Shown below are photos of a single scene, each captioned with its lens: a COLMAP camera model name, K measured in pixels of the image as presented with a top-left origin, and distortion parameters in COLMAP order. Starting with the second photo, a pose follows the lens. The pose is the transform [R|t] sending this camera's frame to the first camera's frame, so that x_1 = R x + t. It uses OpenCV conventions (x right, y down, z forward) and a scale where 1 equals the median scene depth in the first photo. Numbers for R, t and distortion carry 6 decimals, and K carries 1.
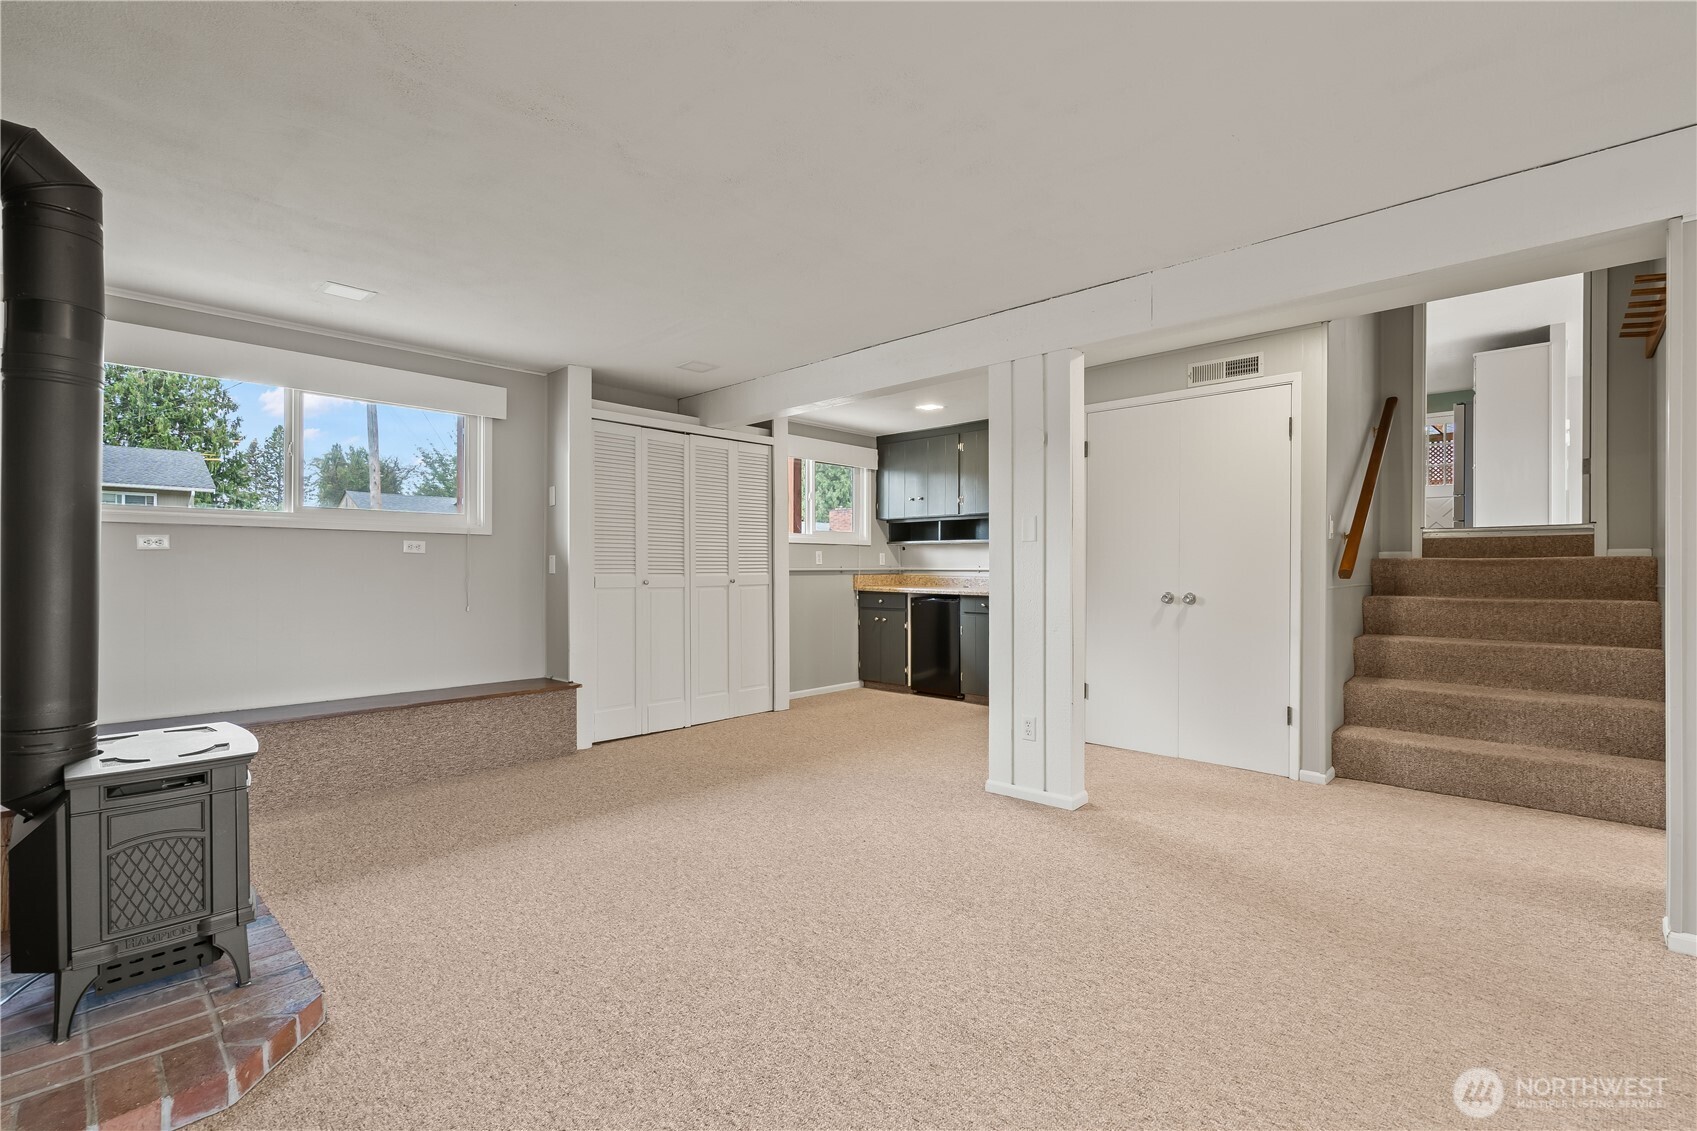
lens RADIAL K [[785.0, 0, 843.7], [0, 785.0, 567.5], [0, 0, 1]] dist [-0.006647, -0.000587]
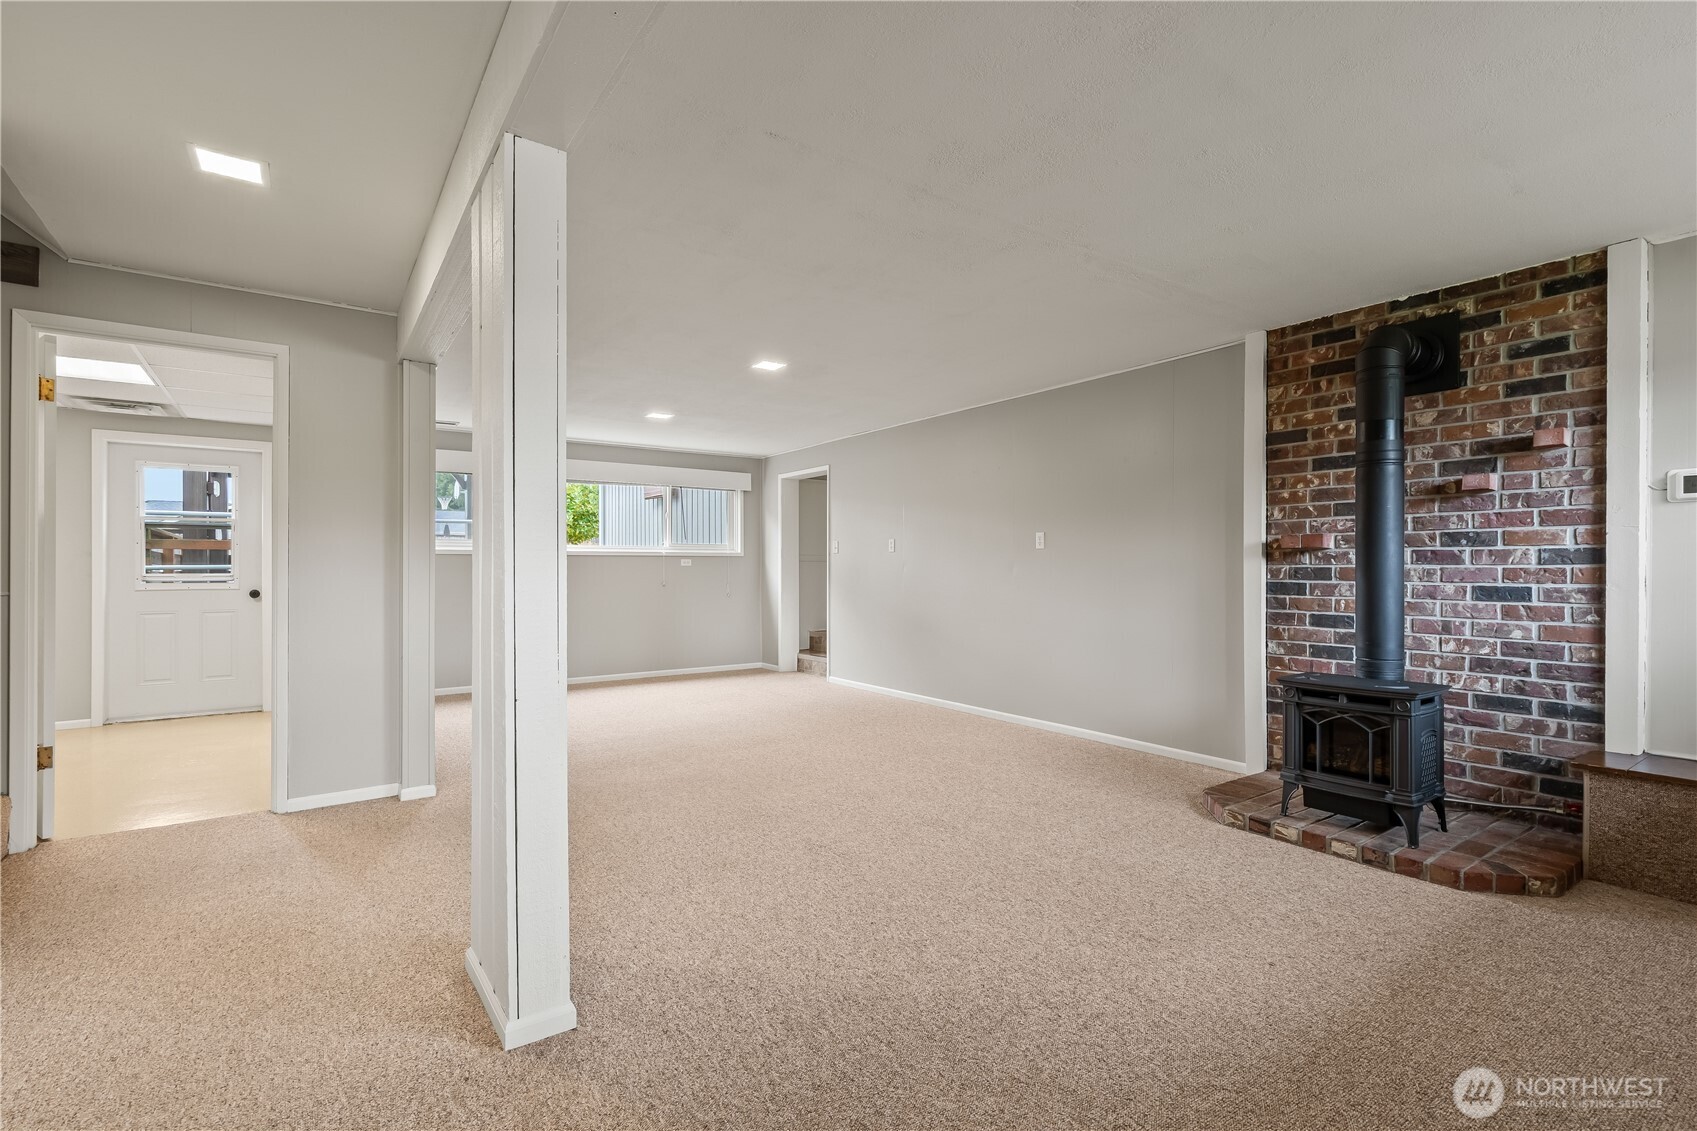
lens RADIAL K [[785.0, 0, 845.3], [0, 785.0, 568.7], [0, 0, 1]] dist [-0.006647, -0.000587]
pose [[-0.983424, -0.005982, 0.181222, -0.042634], [-0.005696, 0.999982, 0.002098, -0.003101], [-0.181231, 0.001031, -0.983440, 0.871957]]
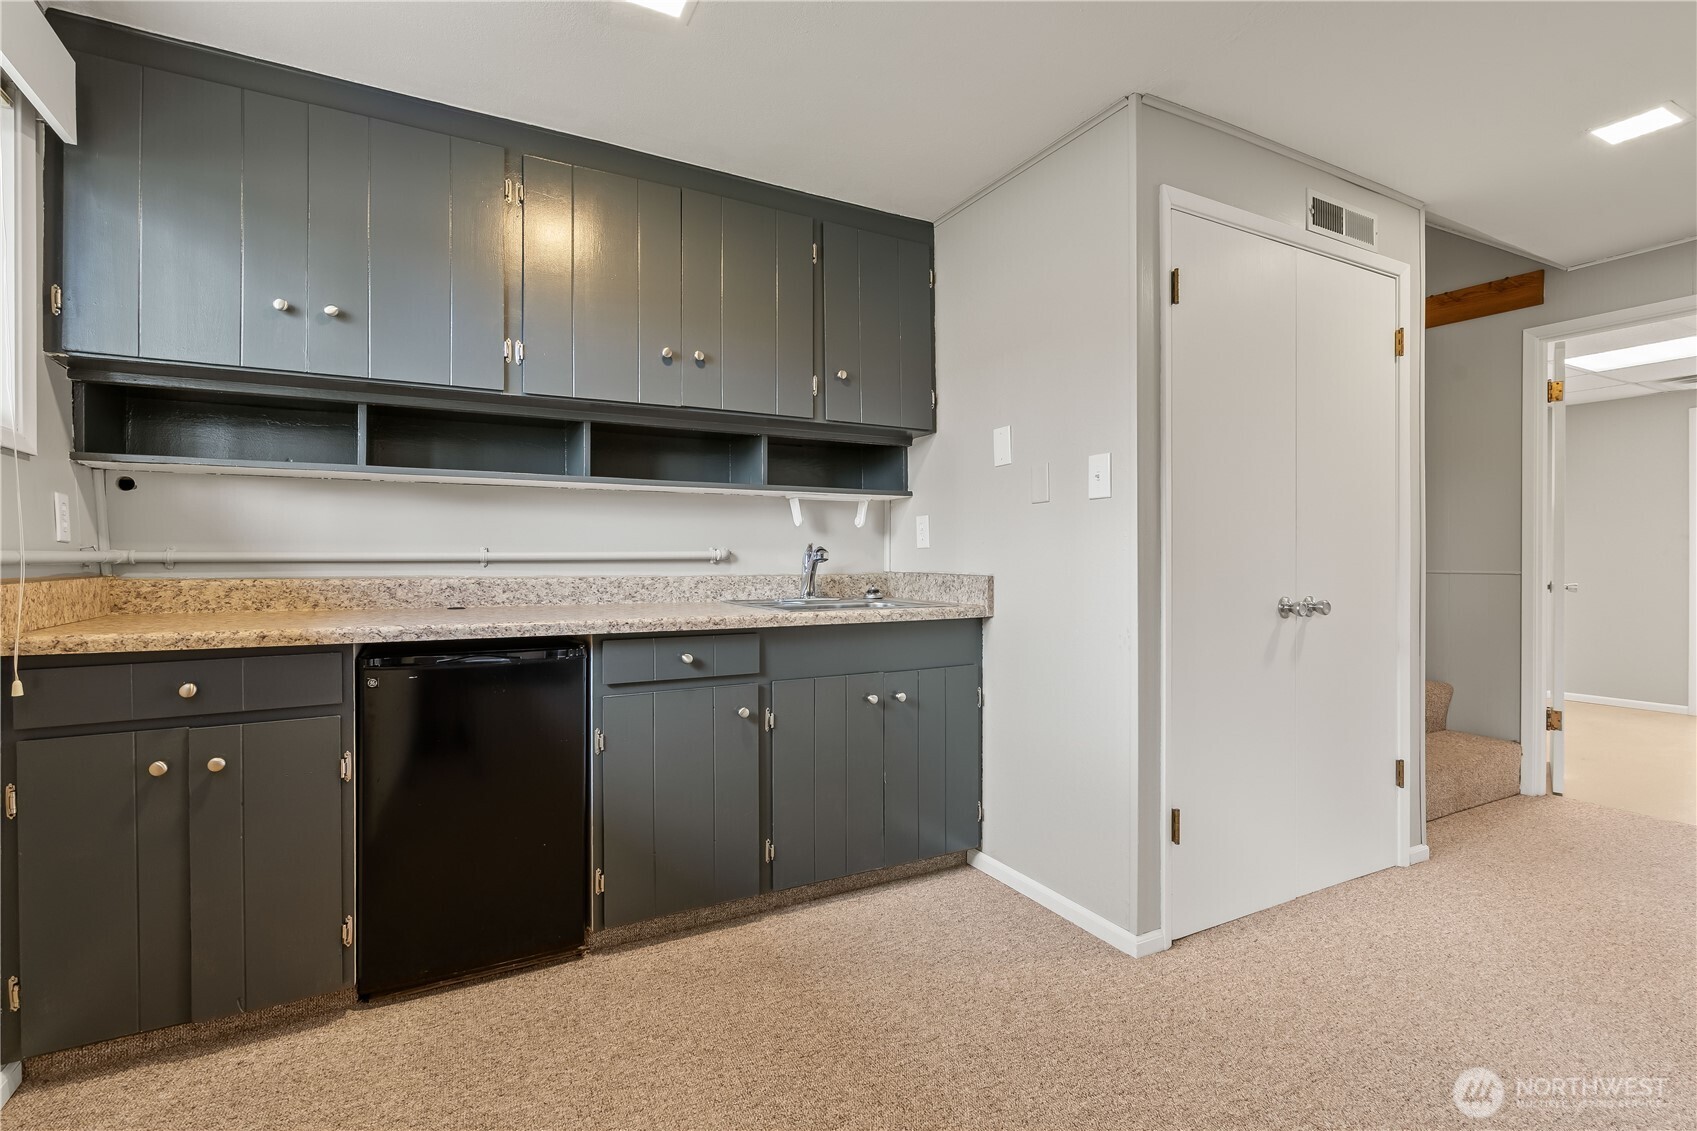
lens RADIAL K [[785.0, 0, 850.6], [0, 785.0, 564.8], [0, 0, 1]] dist [-0.006647, -0.000587]
pose [[0.300649, -0.018780, 0.953550, -0.129590], [-0.000056, 0.999806, 0.019709, -0.000887], [-0.953735, -0.005979, 0.300590, 0.793517]]
